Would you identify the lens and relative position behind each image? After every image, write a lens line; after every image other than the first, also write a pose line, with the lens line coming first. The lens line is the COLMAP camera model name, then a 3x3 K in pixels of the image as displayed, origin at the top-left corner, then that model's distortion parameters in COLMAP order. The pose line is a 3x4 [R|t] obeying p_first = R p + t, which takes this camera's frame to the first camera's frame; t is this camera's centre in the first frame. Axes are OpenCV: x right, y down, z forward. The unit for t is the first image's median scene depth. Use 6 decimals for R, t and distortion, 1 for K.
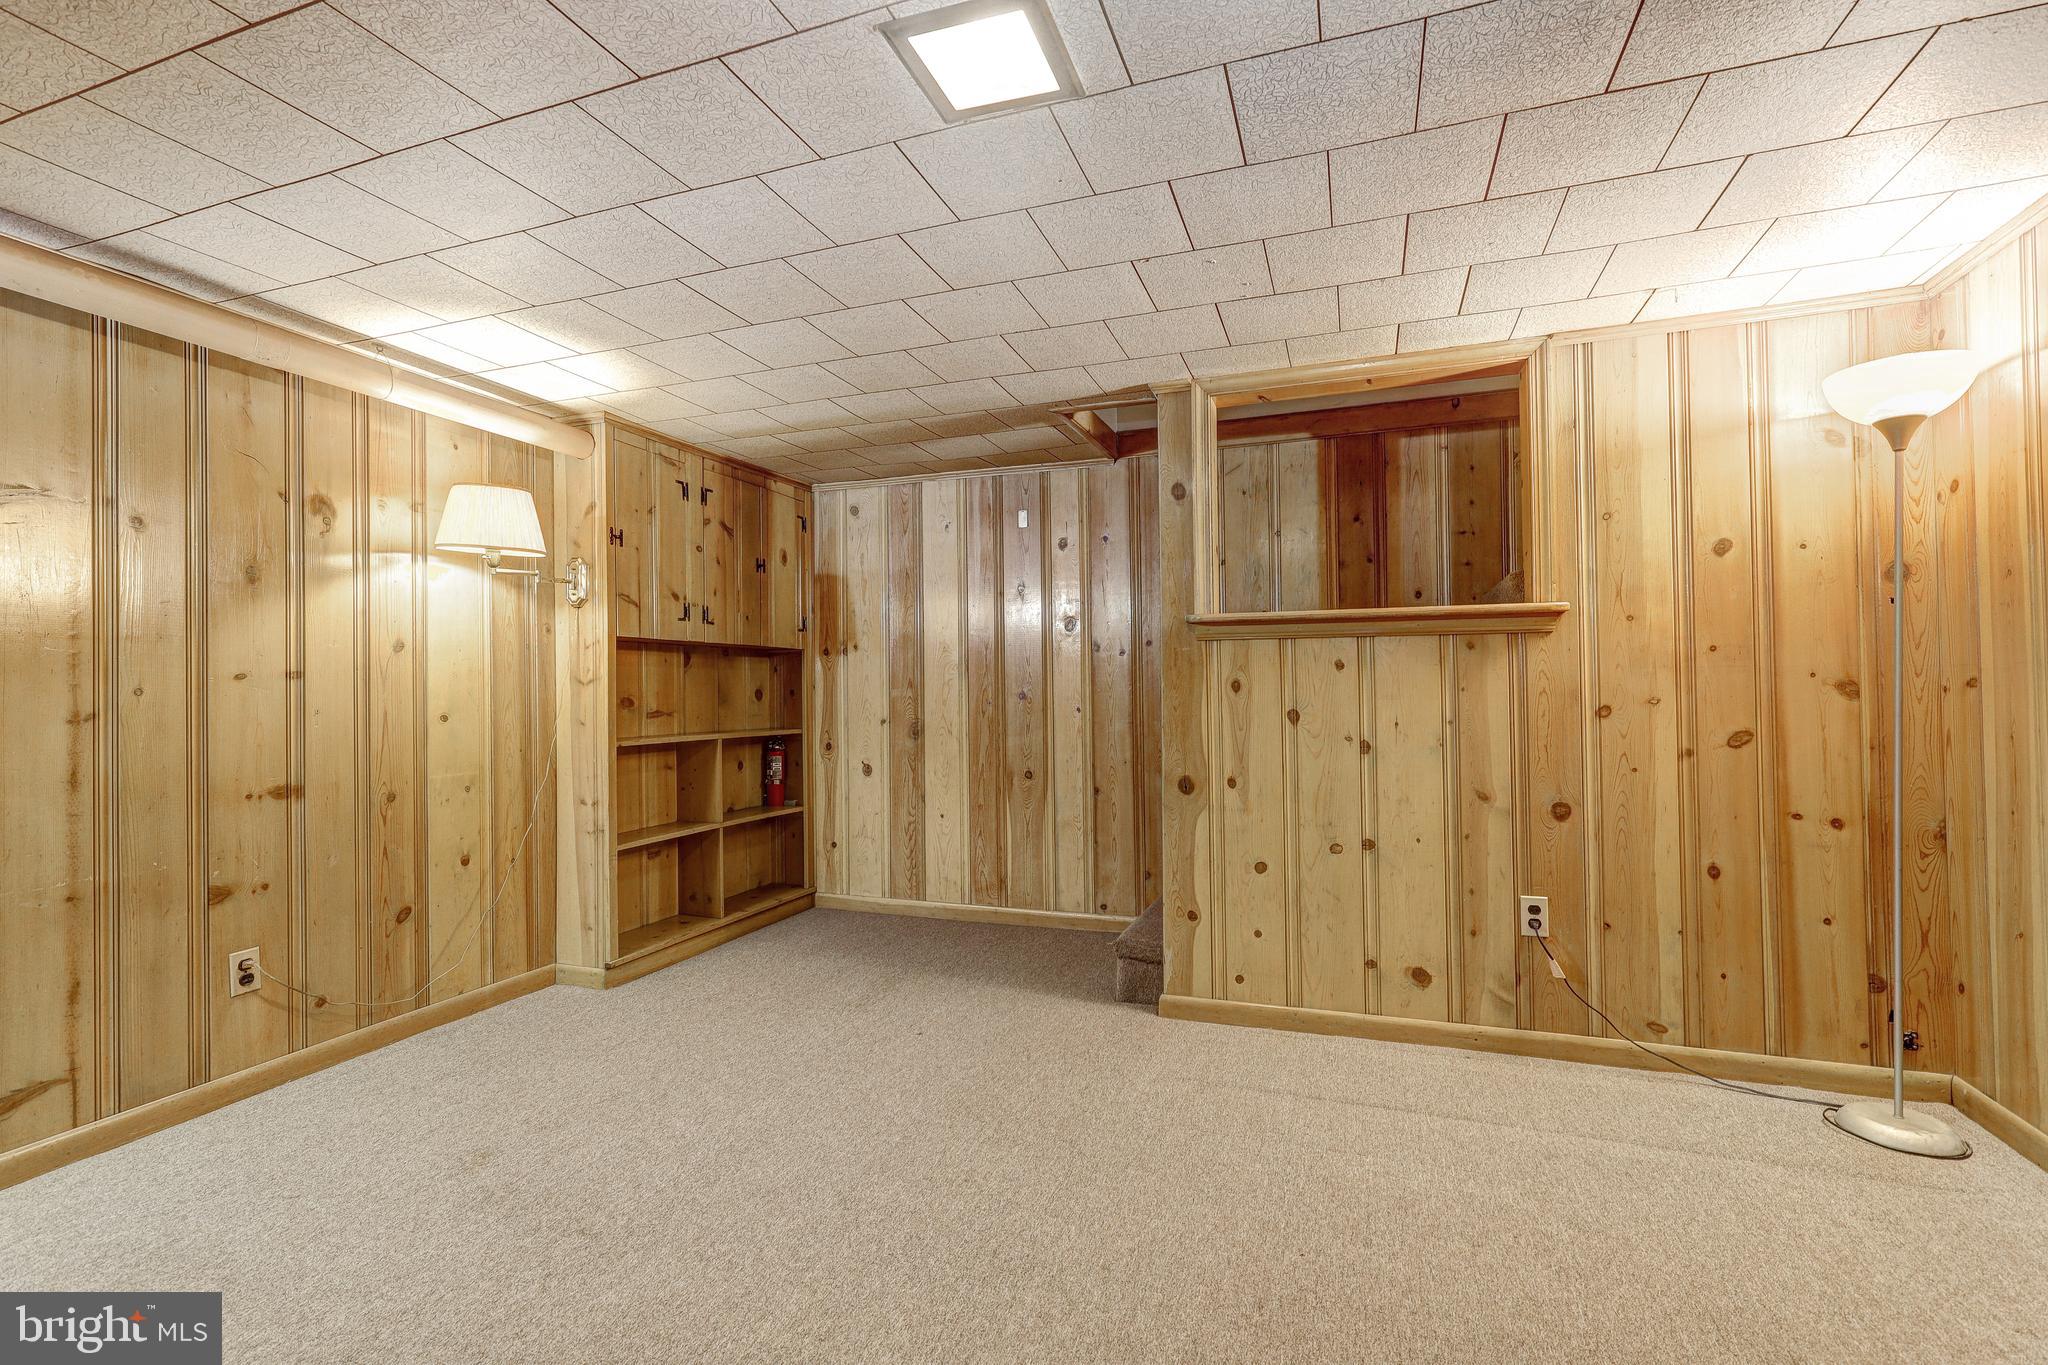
lens RADIAL K [[922.9, 0, 1031.0], [0, 922.9, 681.6], [0, 0, 1]] dist [0.000690, 0.000128]
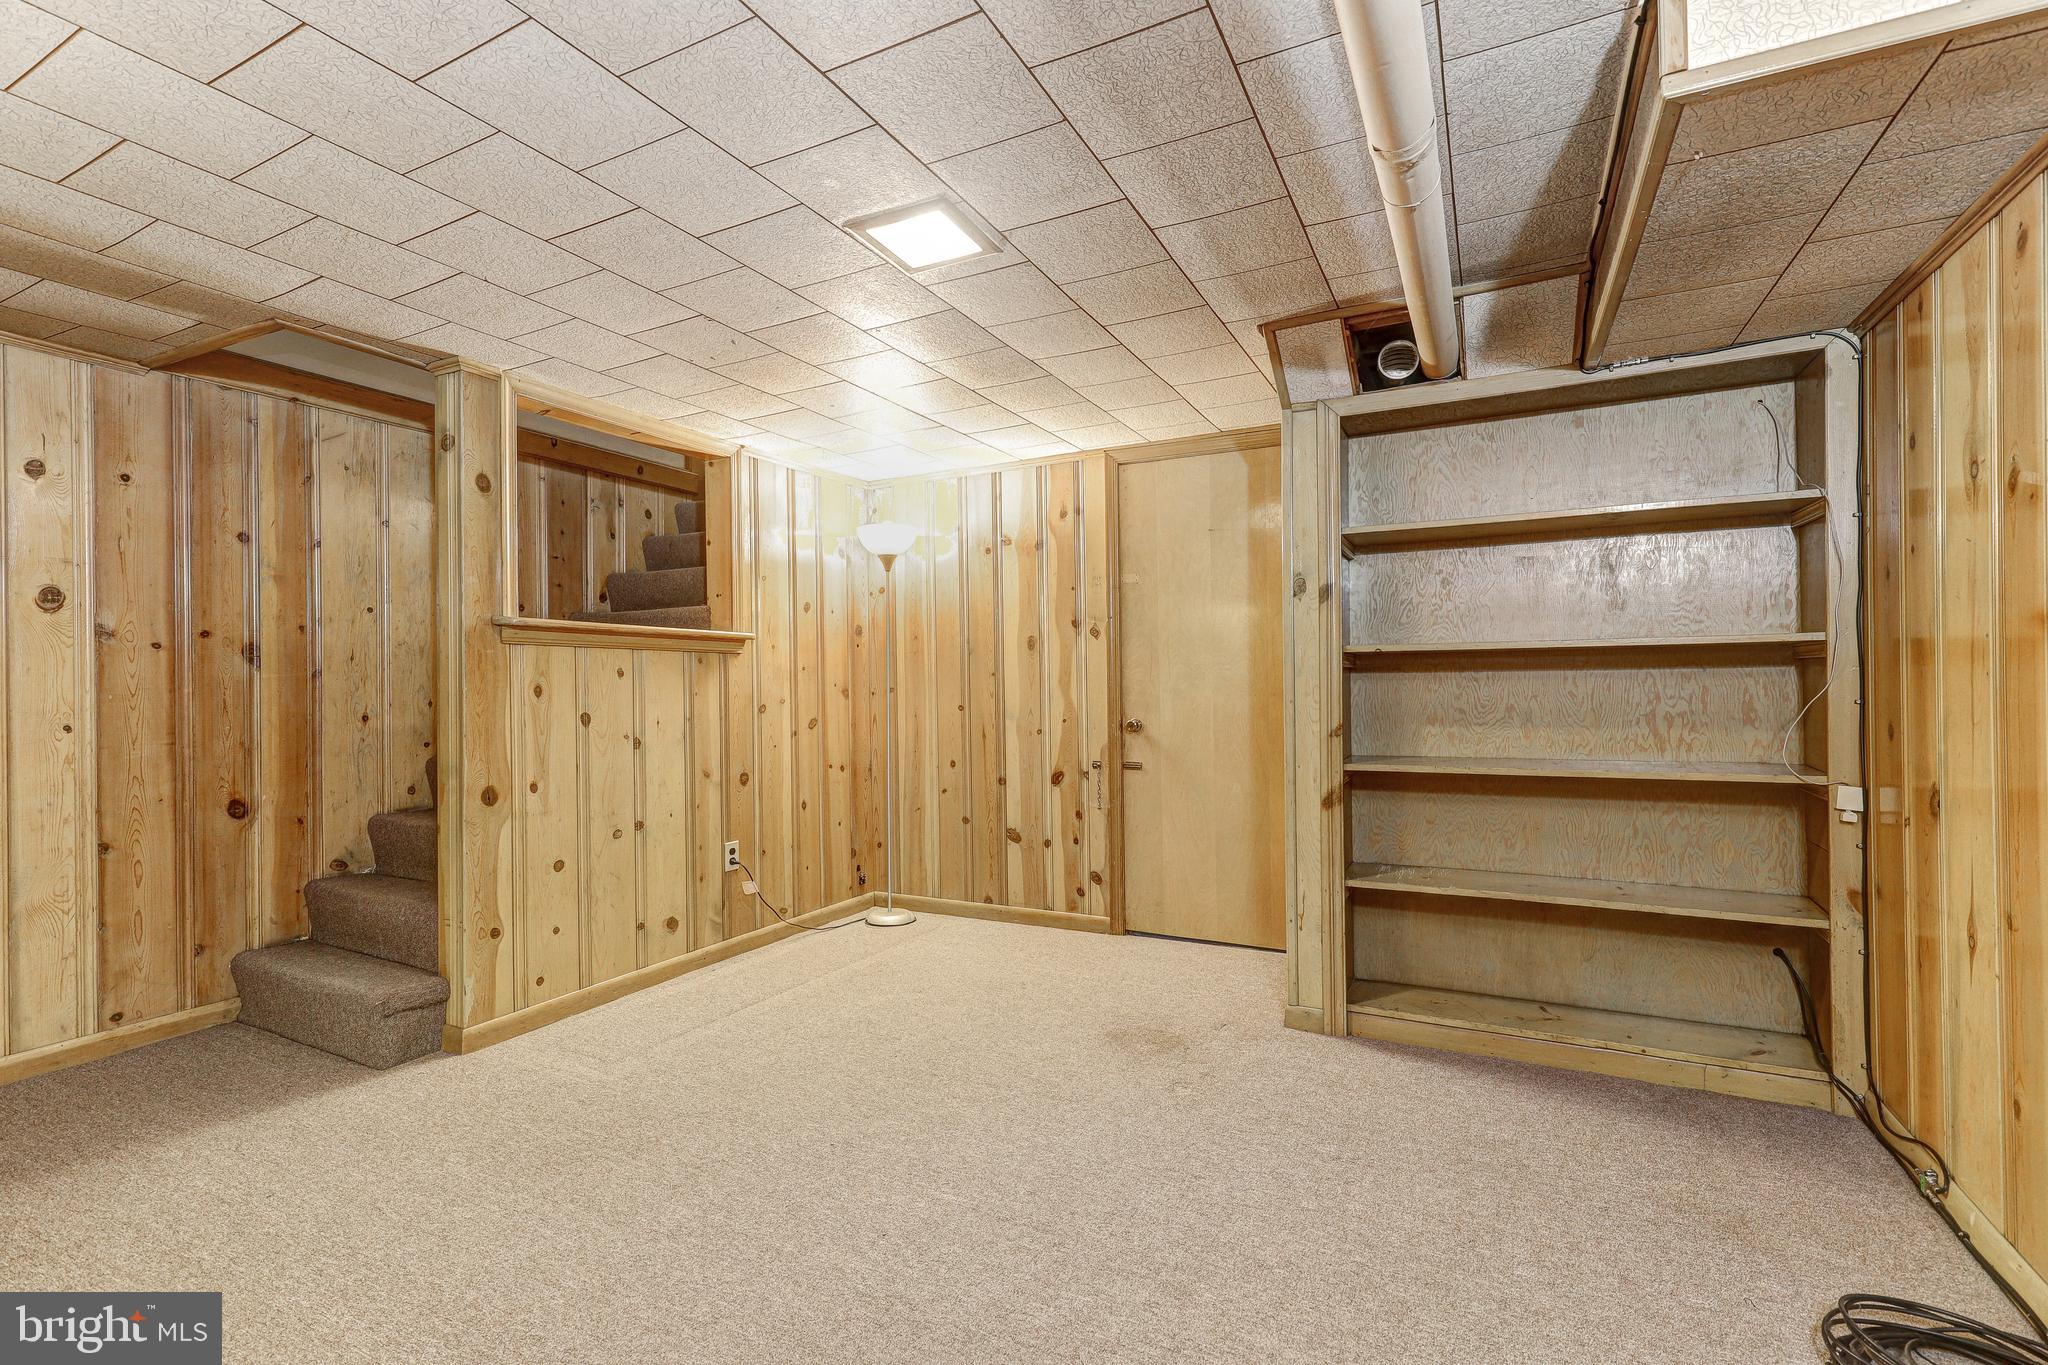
lens RADIAL K [[922.9, 0, 1031.0], [0, 922.9, 681.6], [0, 0, 1]] dist [0.000690, 0.000128]
pose [[0.124044, 0.013926, 0.992179, -0.741423], [-0.000861, 0.999903, -0.013927, 0.008394], [-0.992276, 0.000874, 0.124044, 0.353814]]
